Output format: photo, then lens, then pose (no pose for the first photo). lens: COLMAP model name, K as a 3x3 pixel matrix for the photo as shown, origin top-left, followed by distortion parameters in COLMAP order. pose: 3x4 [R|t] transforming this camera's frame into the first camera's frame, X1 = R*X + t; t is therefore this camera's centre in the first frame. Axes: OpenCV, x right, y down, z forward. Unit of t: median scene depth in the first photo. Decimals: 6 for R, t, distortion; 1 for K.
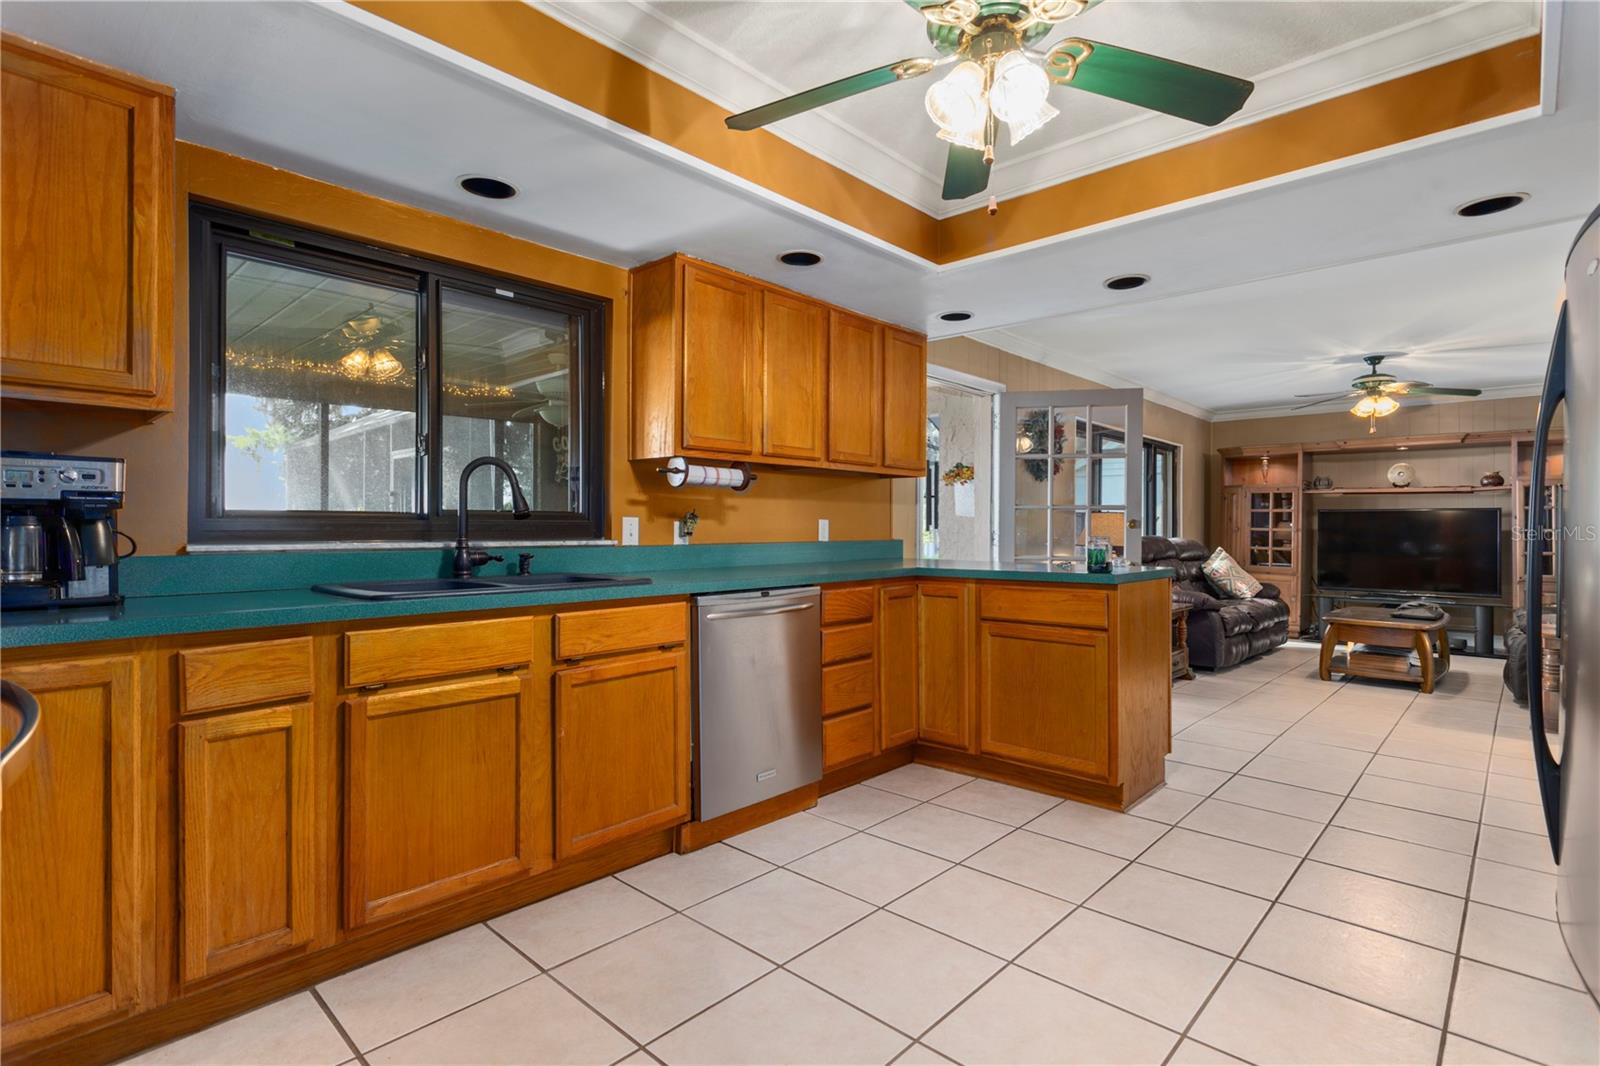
lens RADIAL K [[797.8, 0, 793.7], [0, 797.8, 521.4], [0, 0, 1]] dist [-0.001500, -0.000563]
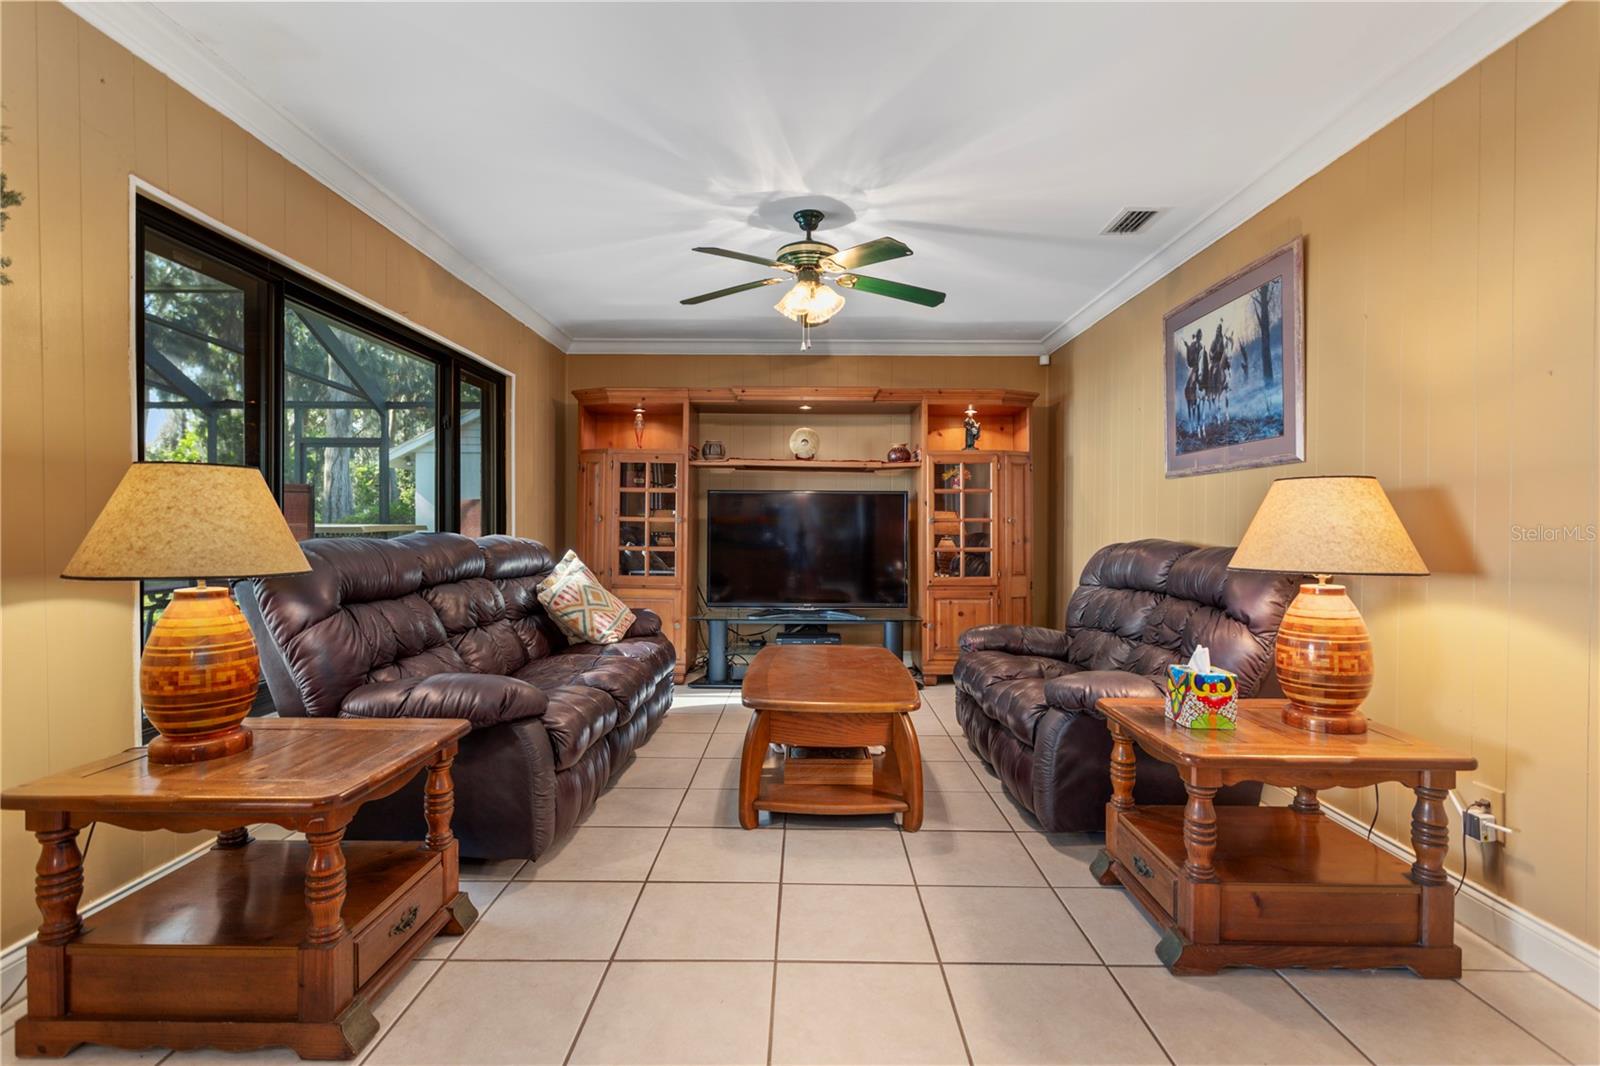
lens RADIAL K [[769.7, 0, 800.0], [0, 769.7, 533.0], [0, 0, 1]] dist [0.003181, 0.000541]
pose [[0.738614, -0.014011, 0.673982, 0.294680], [-0.004693, 0.999653, 0.025924, 0.004929], [-0.674112, -0.022311, 0.738292, 0.498880]]
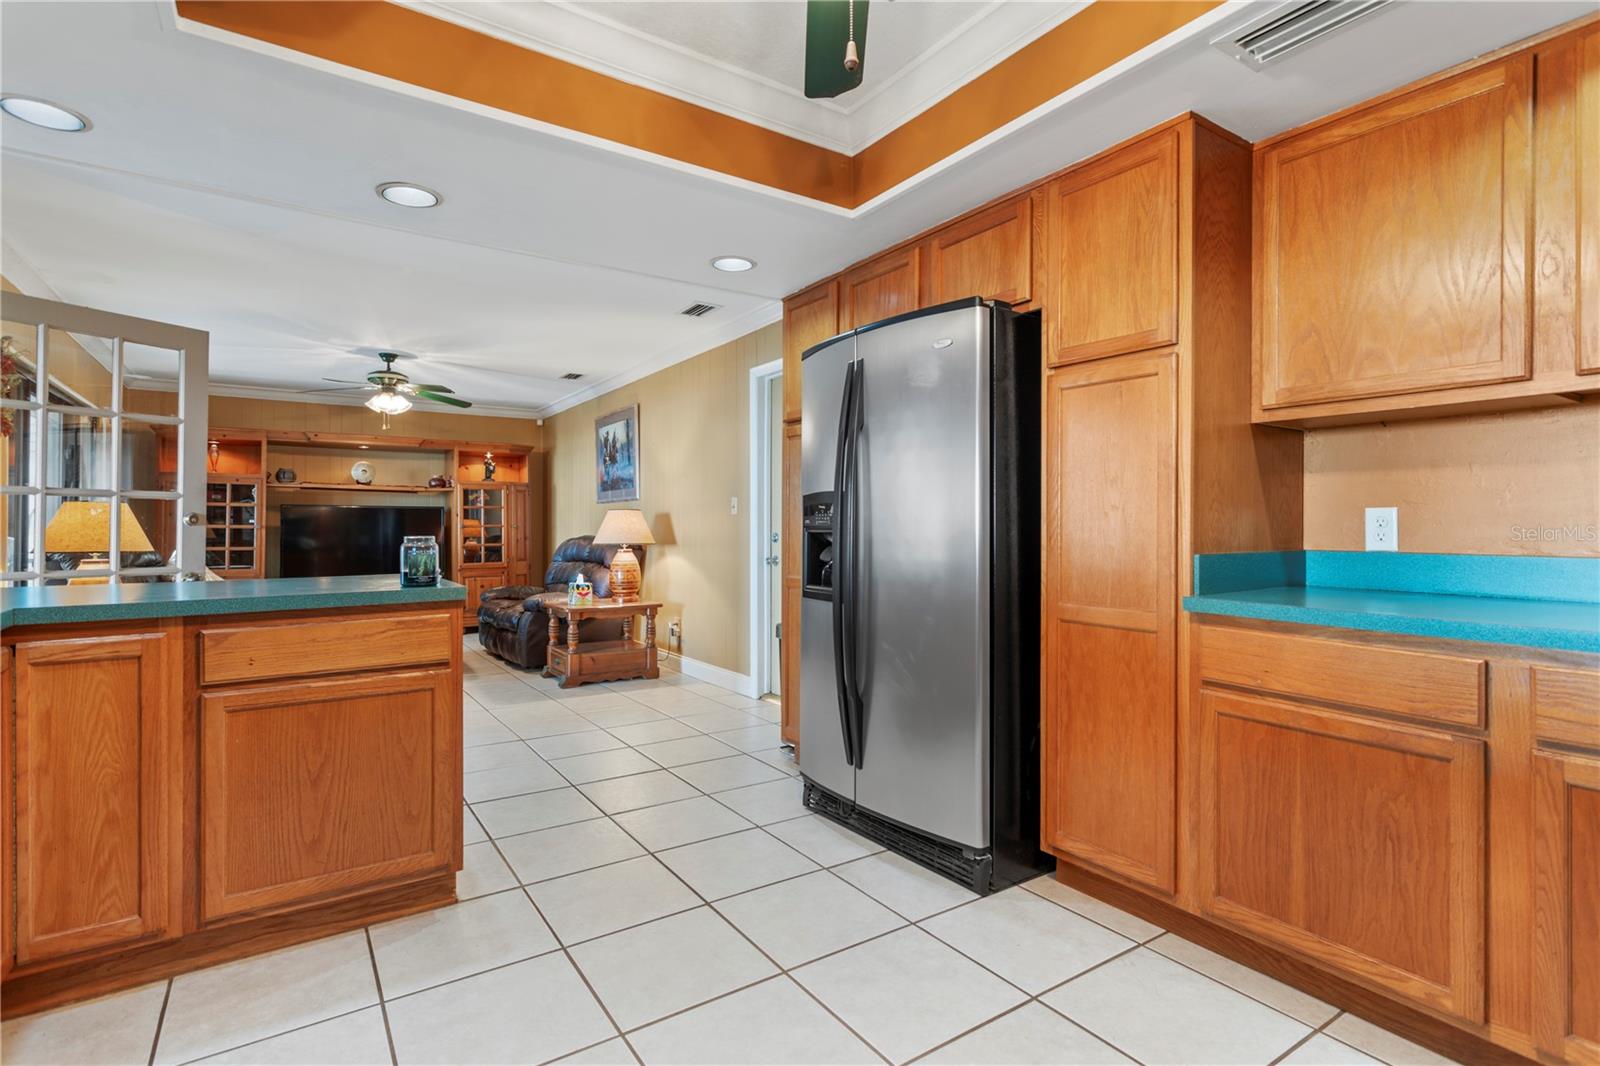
lens RADIAL K [[776.0, 0, 829.0], [0, 776.0, 518.2], [0, 0, 1]] dist [0.001808, -0.000635]
pose [[0.206842, 0.004830, 0.978363, -0.096845], [-0.004866, 0.999981, -0.003908, 0.001568], [-0.978362, -0.003952, 0.206861, 0.211038]]
